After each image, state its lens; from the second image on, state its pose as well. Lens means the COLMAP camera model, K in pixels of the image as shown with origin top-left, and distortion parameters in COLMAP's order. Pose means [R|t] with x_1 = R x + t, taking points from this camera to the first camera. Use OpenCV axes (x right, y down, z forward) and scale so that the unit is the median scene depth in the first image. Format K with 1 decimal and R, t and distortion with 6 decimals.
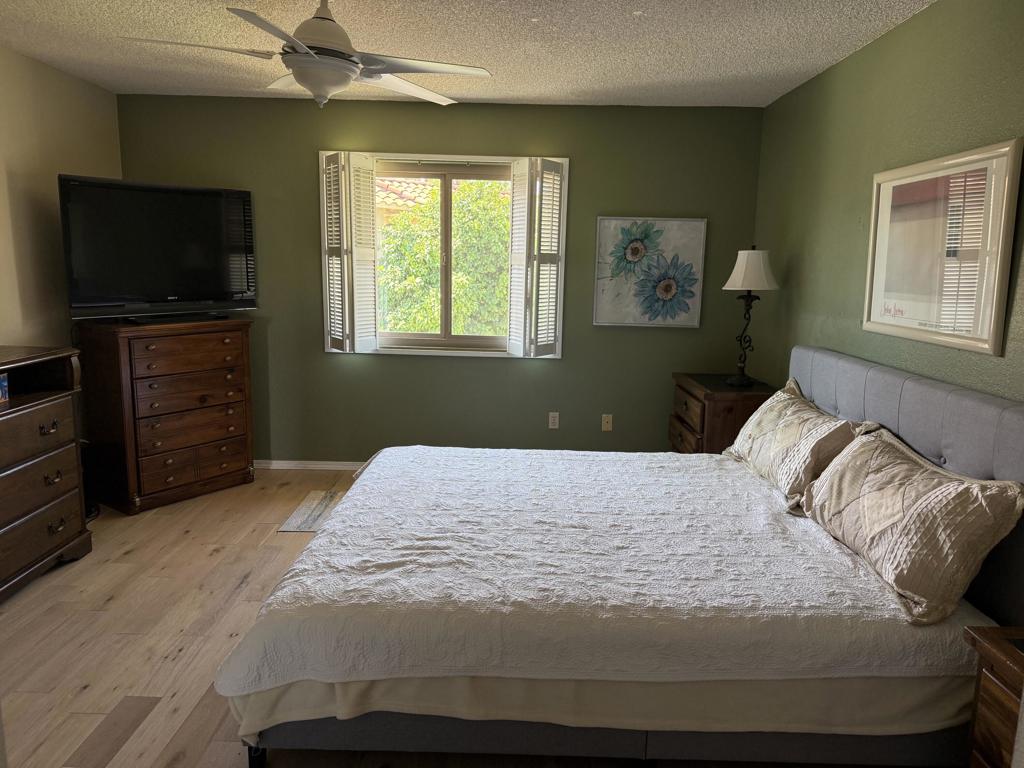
lens RADIAL K [[716.5, 0, 508.0], [0, 716.5, 390.2], [0, 0, 1]] dist [0.065483, -0.094946]
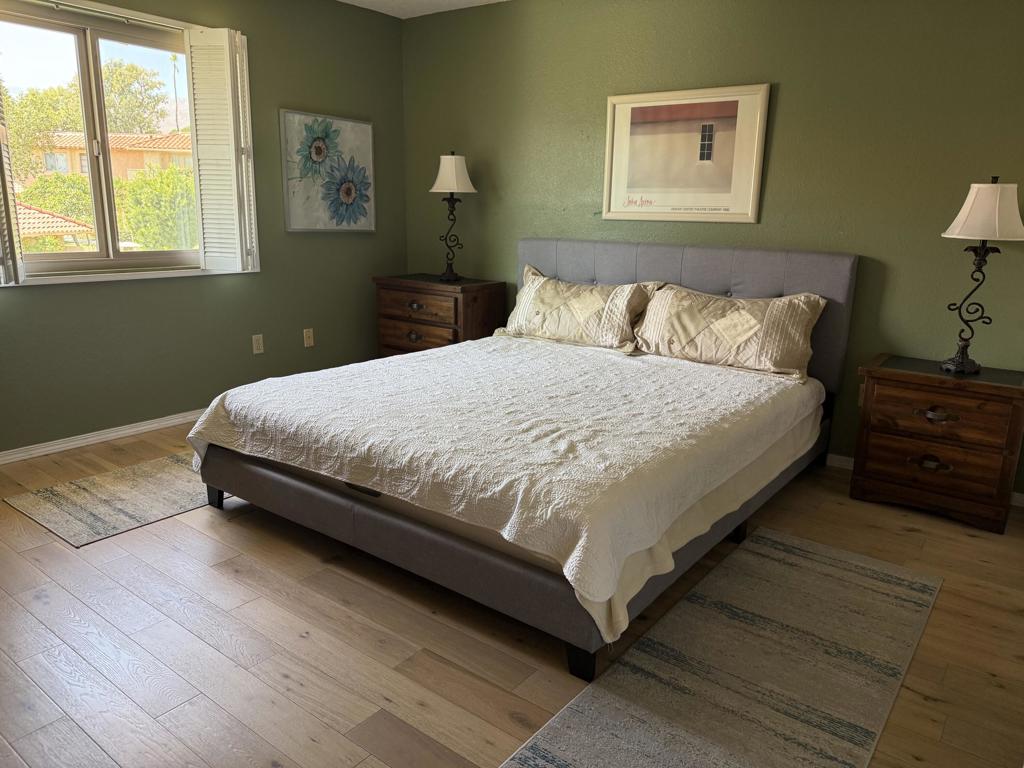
lens RADIAL K [[716.5, 0, 535.4], [0, 716.5, 380.1], [0, 0, 1]] dist [0.065483, -0.094946]
pose [[0.591731, -0.195184, 0.782149, -0.522211], [0.127241, 0.980697, 0.148468, -0.003527], [-0.796030, 0.011668, 0.605144, 0.234539]]
